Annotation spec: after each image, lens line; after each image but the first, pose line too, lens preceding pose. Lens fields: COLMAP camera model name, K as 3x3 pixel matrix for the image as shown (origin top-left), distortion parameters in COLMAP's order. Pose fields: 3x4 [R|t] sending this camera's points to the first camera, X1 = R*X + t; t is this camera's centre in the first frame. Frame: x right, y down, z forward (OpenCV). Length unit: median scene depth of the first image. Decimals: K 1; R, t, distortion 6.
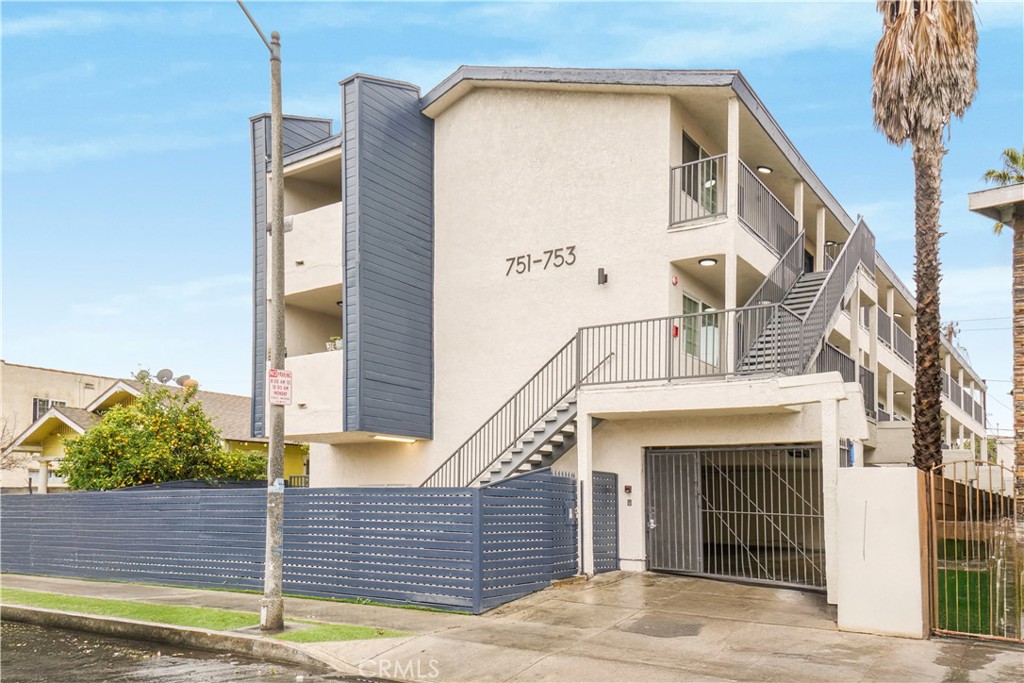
lens RADIAL K [[777.3, 0, 512.5], [0, 777.3, 341.6], [0, 0, 1]] dist [0.002129, -0.004235]
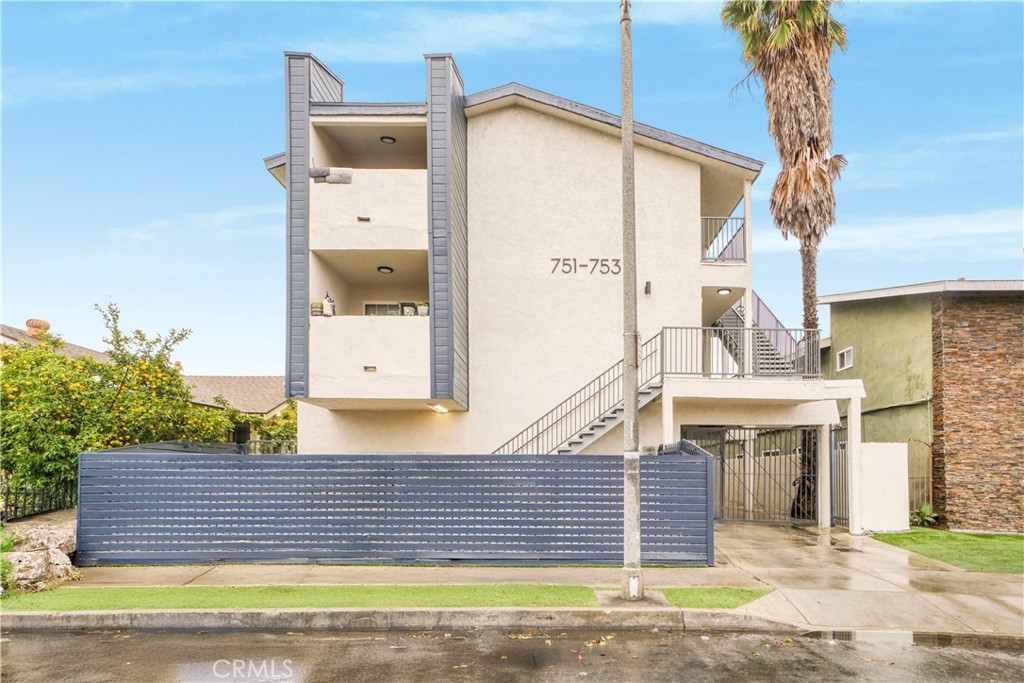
lens RADIAL K [[581.3, 0, 512.0], [0, 581.3, 343.7], [0, 0, 1]] dist [-0.026012, -0.000178]
pose [[0.815606, 0.116251, 0.566809, -0.543665], [-0.111874, 0.992807, -0.042642, 0.064878], [-0.567689, -0.028633, 0.822745, 0.323911]]
